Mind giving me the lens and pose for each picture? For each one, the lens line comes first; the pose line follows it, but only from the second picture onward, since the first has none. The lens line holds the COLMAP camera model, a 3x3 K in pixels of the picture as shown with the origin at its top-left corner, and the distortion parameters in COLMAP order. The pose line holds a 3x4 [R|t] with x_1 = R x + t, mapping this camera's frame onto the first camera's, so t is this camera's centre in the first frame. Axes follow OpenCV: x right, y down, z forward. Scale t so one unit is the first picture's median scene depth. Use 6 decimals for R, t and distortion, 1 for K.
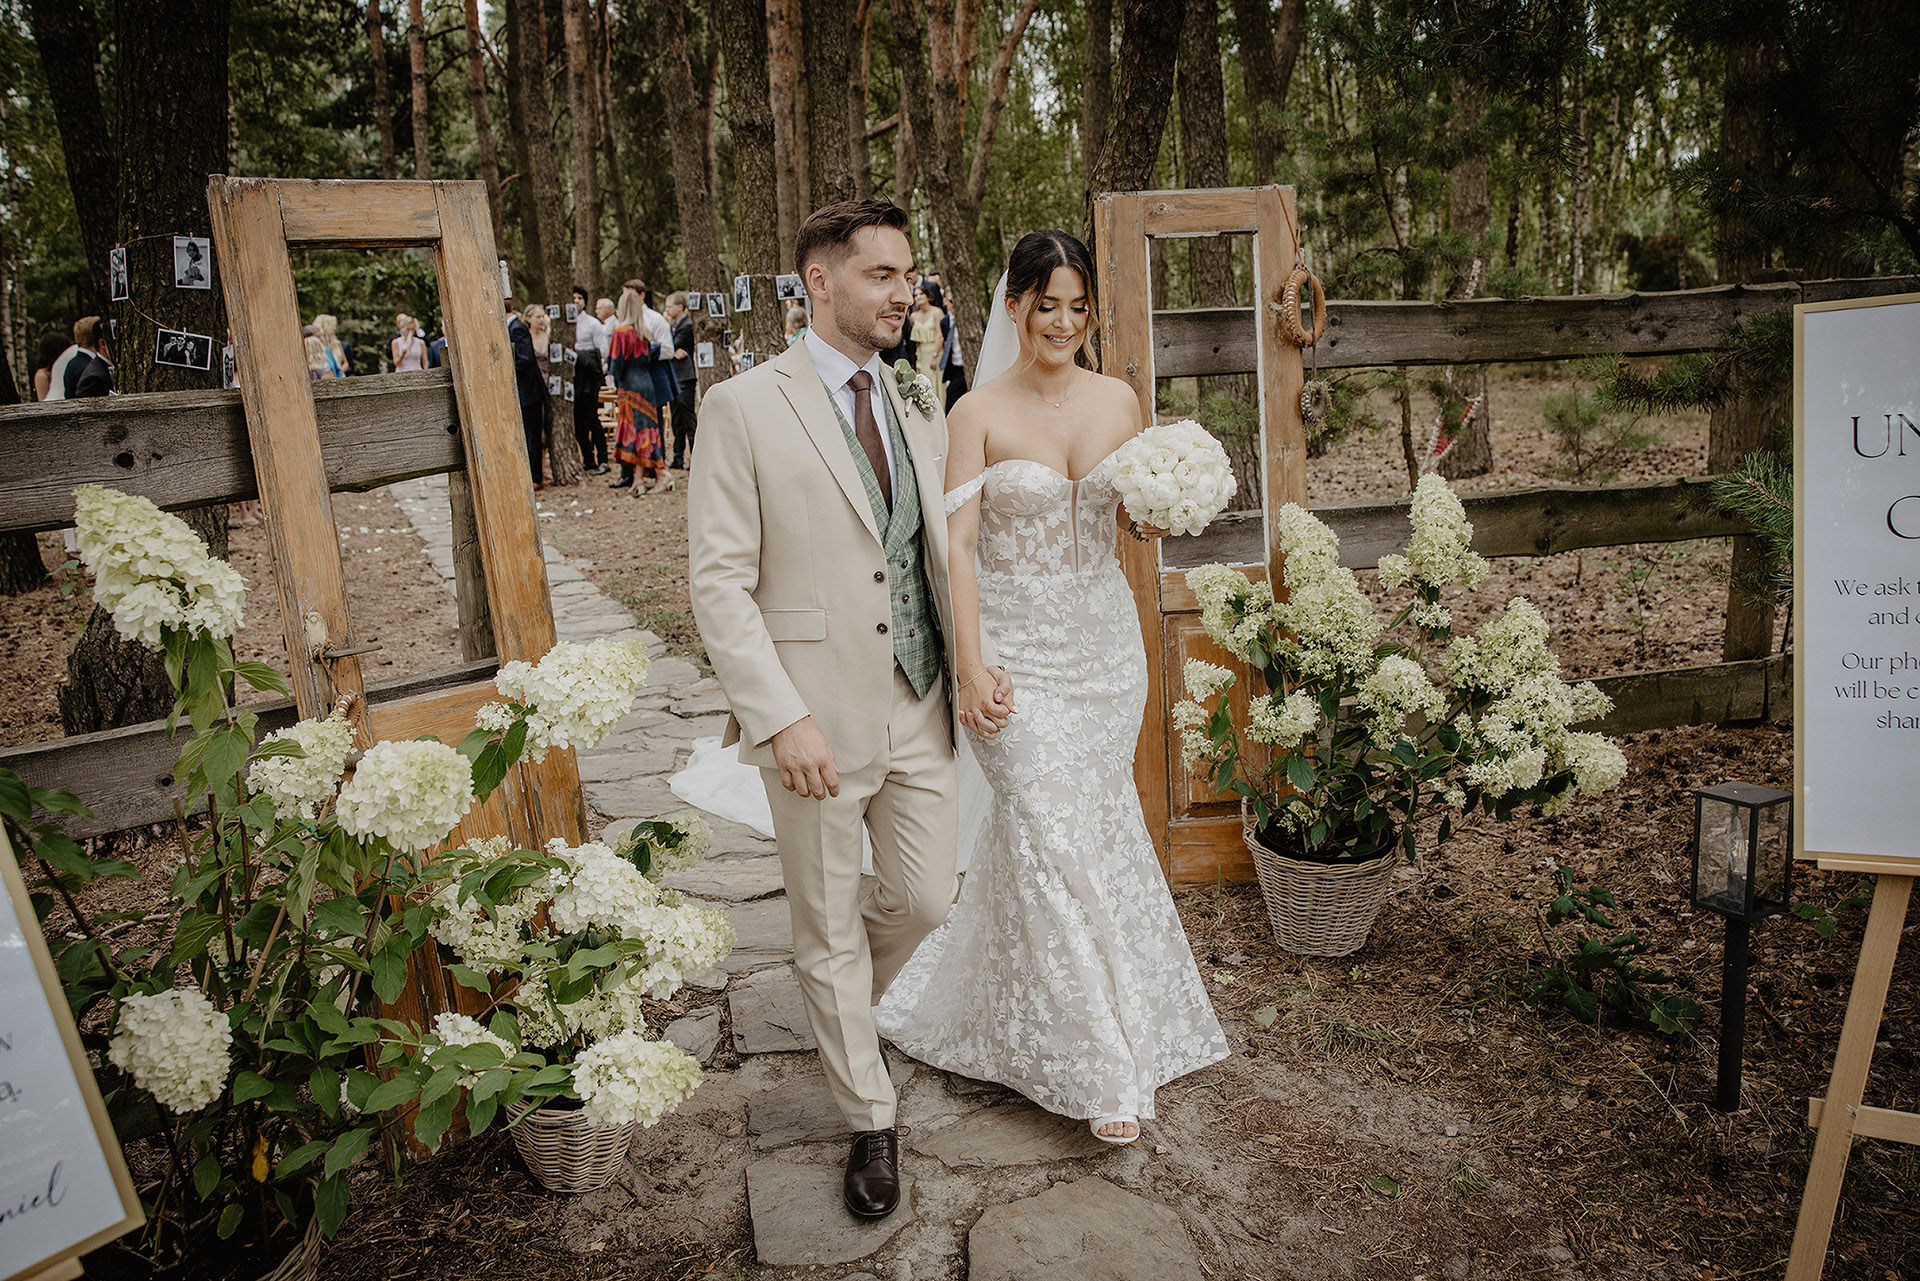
lens RADIAL K [[1531.0, 0, 960.0], [0, 1531.0, 640.5], [0, 0, 1]] dist [-0.123679, 0.126633]
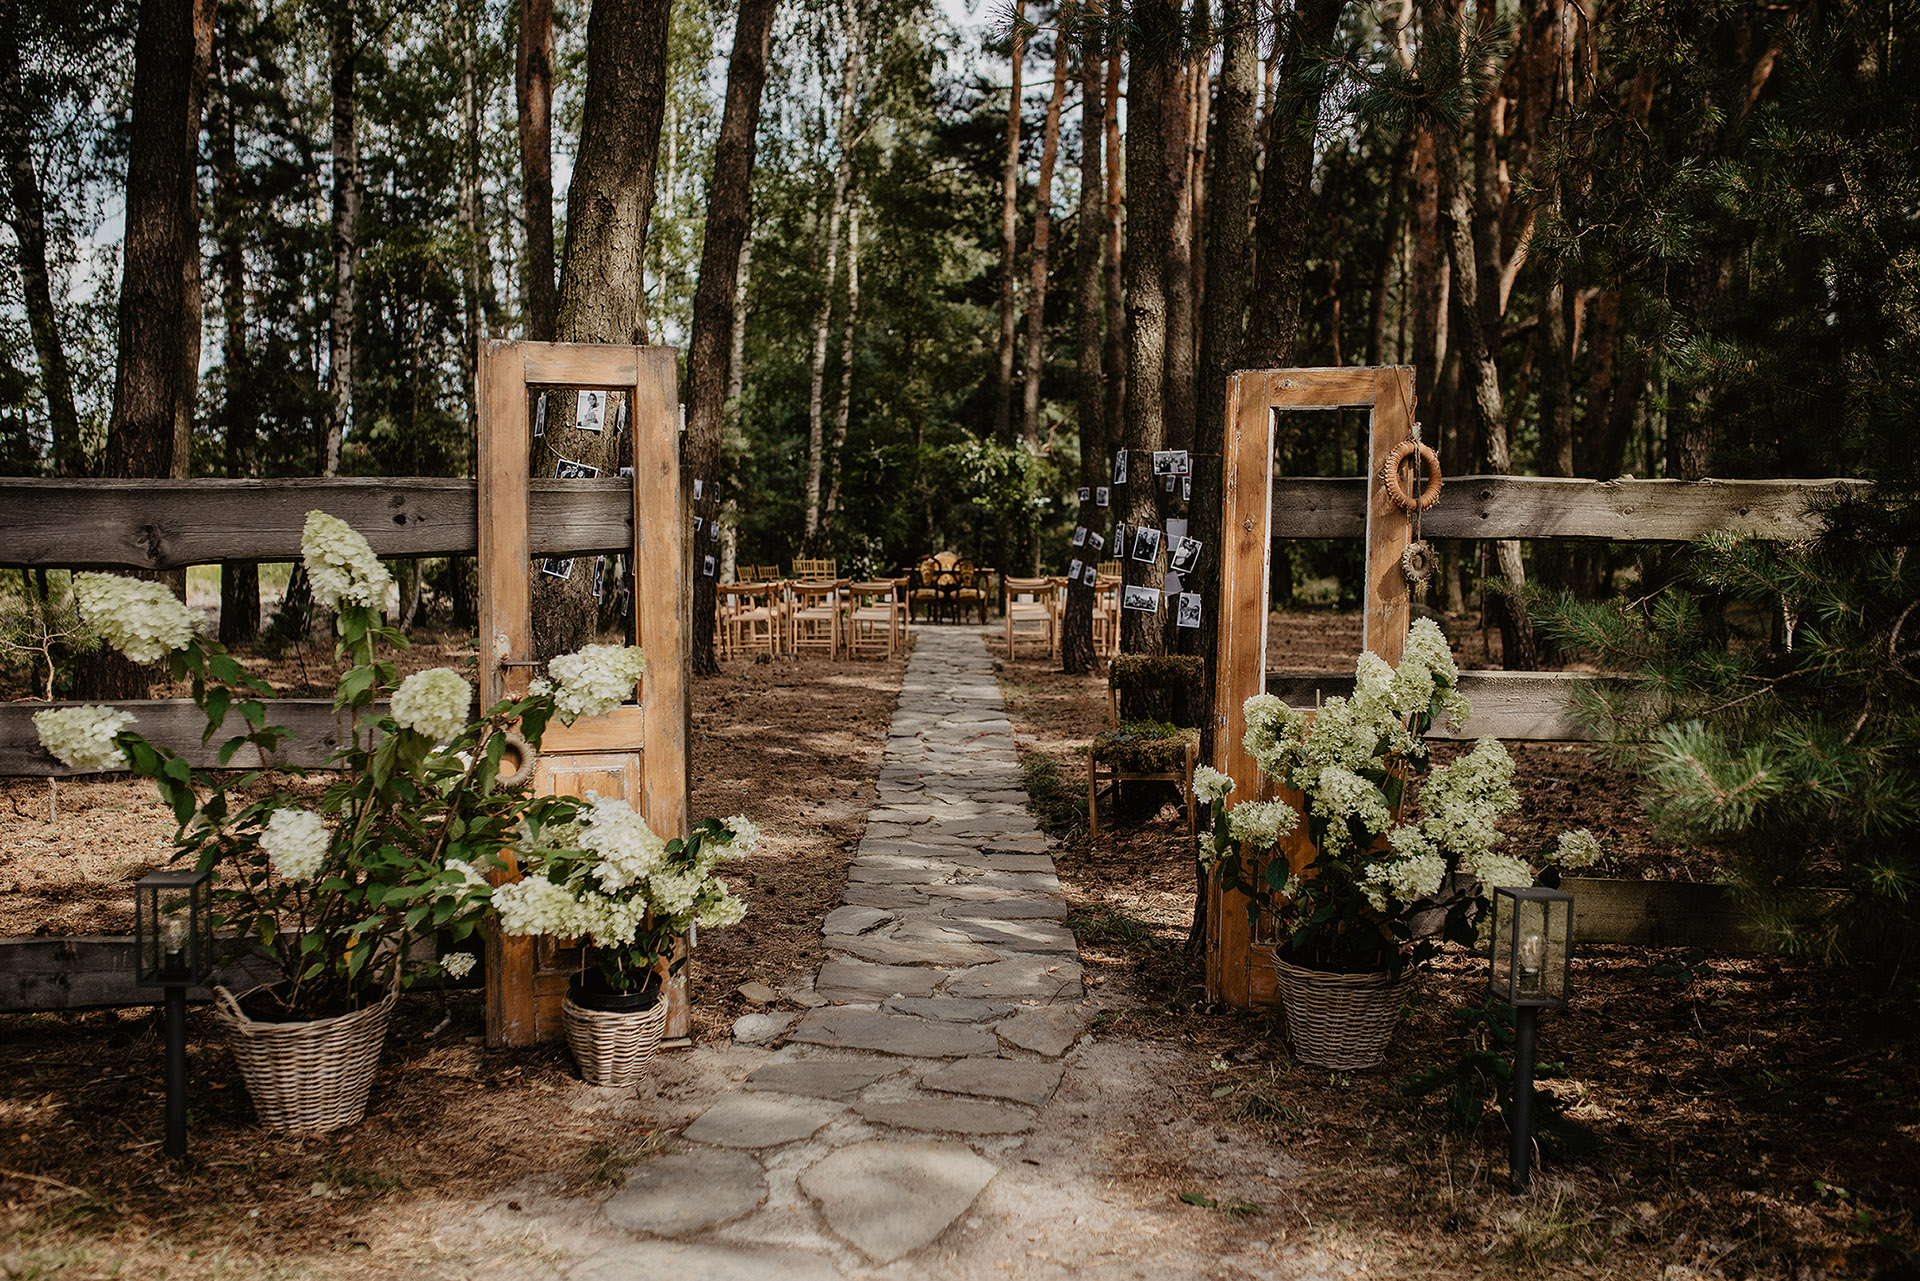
lens RADIAL K [[1848.8, 0, 960.0], [0, 1848.8, 640.5], [0, 0, 1]] dist [-0.053987, 0.013160]
pose [[0.914334, 0.075255, -0.397908, 0.484094], [-0.134052, 0.983431, -0.122039, 0.103320], [0.382131, 0.164925, 0.909272, -0.312096]]
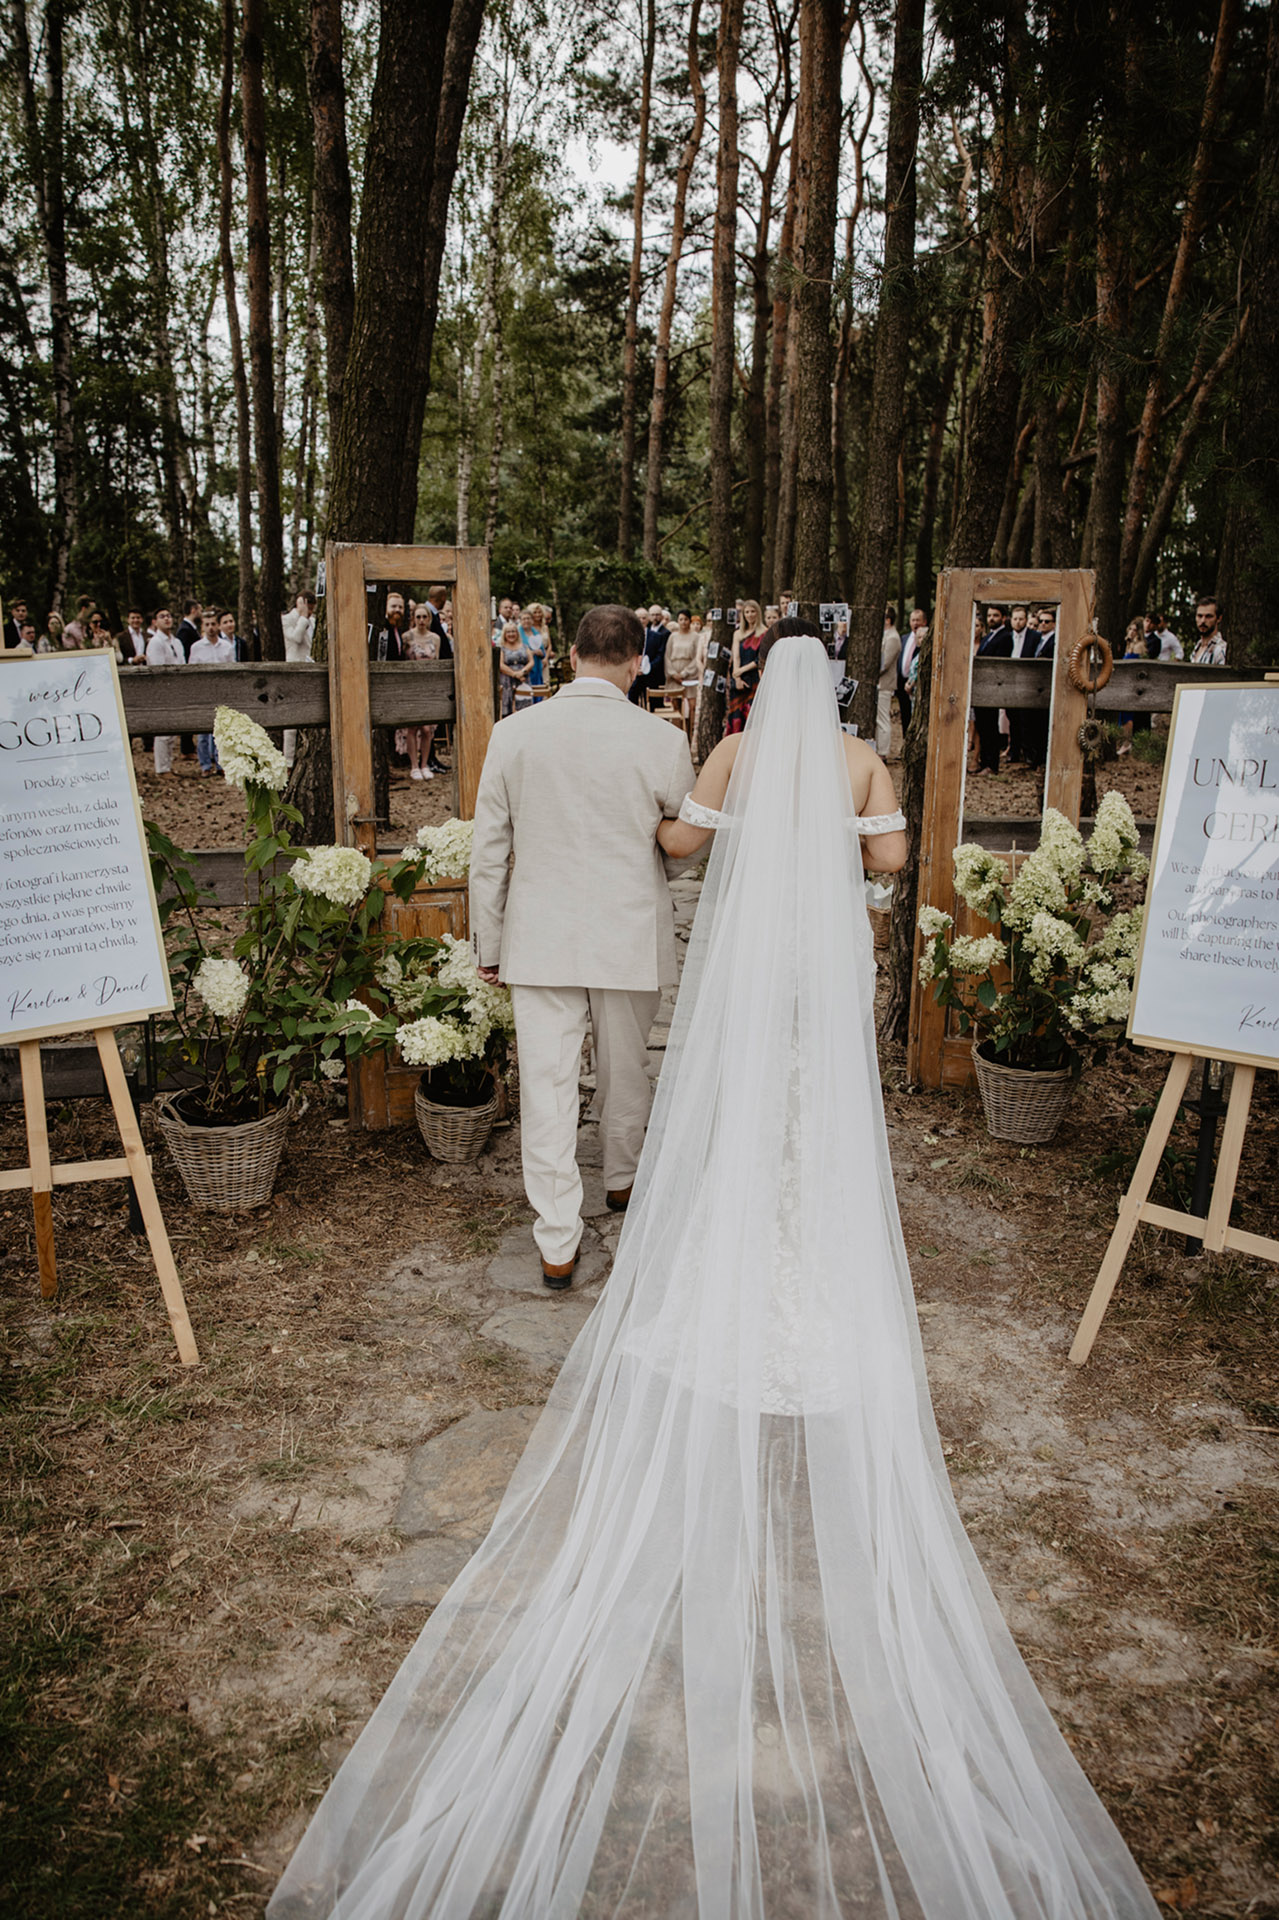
lens RADIAL K [[1531.0, 0, 622.3], [0, 1531.0, 979.5], [0, 0, 1]] dist [-0.123679, 0.126633]
pose [[0.929414, 0.142945, -0.340229, 0.348324], [-0.135387, 0.989725, 0.045986, 0.049211], [0.343306, 0.003323, 0.939218, -0.385480]]
